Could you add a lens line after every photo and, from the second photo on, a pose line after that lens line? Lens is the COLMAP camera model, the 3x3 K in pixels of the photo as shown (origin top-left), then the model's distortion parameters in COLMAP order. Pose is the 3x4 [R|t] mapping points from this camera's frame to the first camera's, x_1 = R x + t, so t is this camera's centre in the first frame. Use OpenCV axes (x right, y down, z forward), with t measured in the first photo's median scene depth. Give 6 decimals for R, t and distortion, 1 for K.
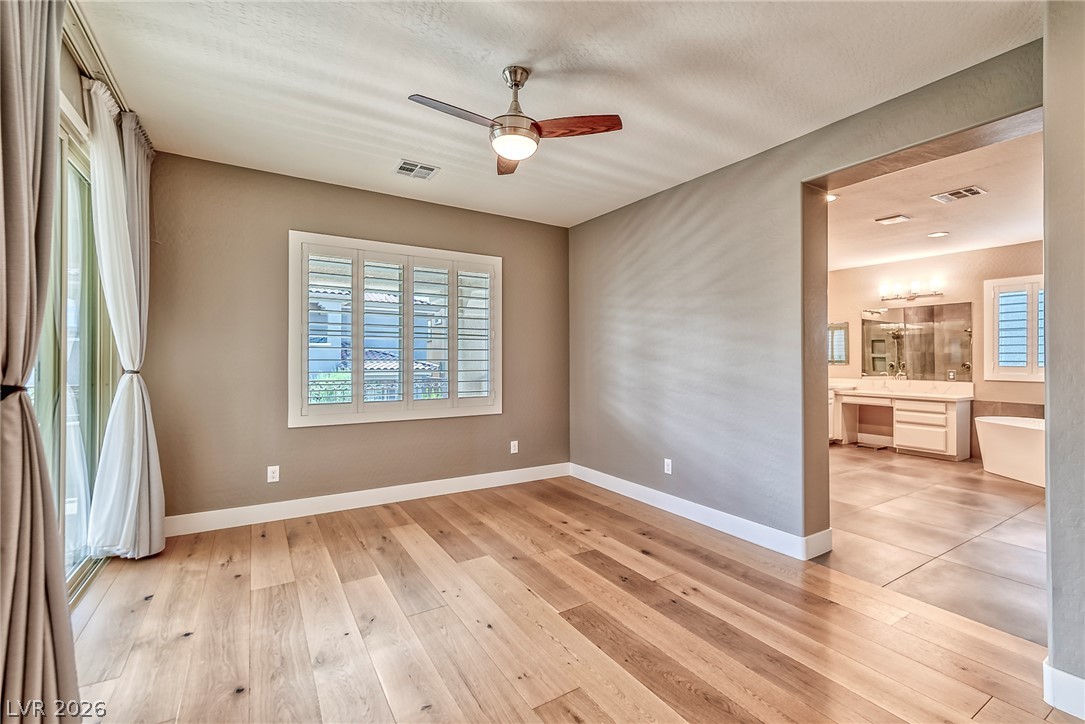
lens RADIAL K [[477.5, 0, 545.0], [0, 477.5, 362.3], [0, 0, 1]] dist [0.003482, 0.000384]
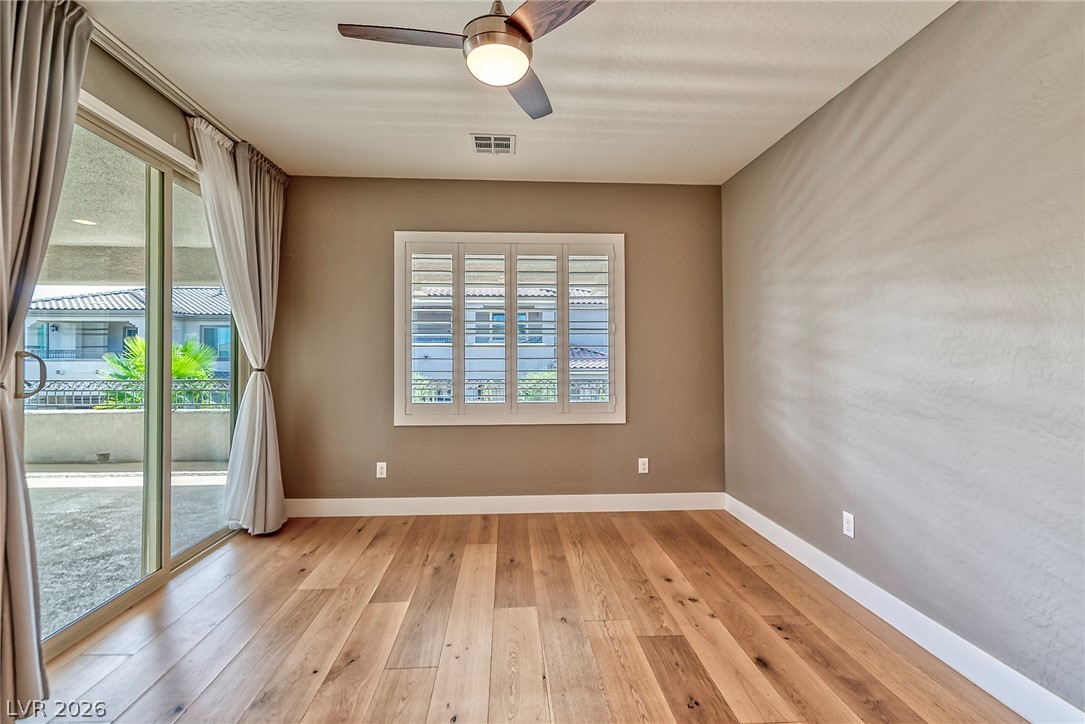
lens RADIAL K [[477.5, 0, 540.0], [0, 477.5, 356.8], [0, 0, 1]] dist [0.003482, 0.000384]
pose [[0.873295, -0.005763, -0.487158, 0.229028], [0.001370, 0.999955, -0.009372, 0.000501], [0.487190, 0.007517, 0.873264, 0.263552]]
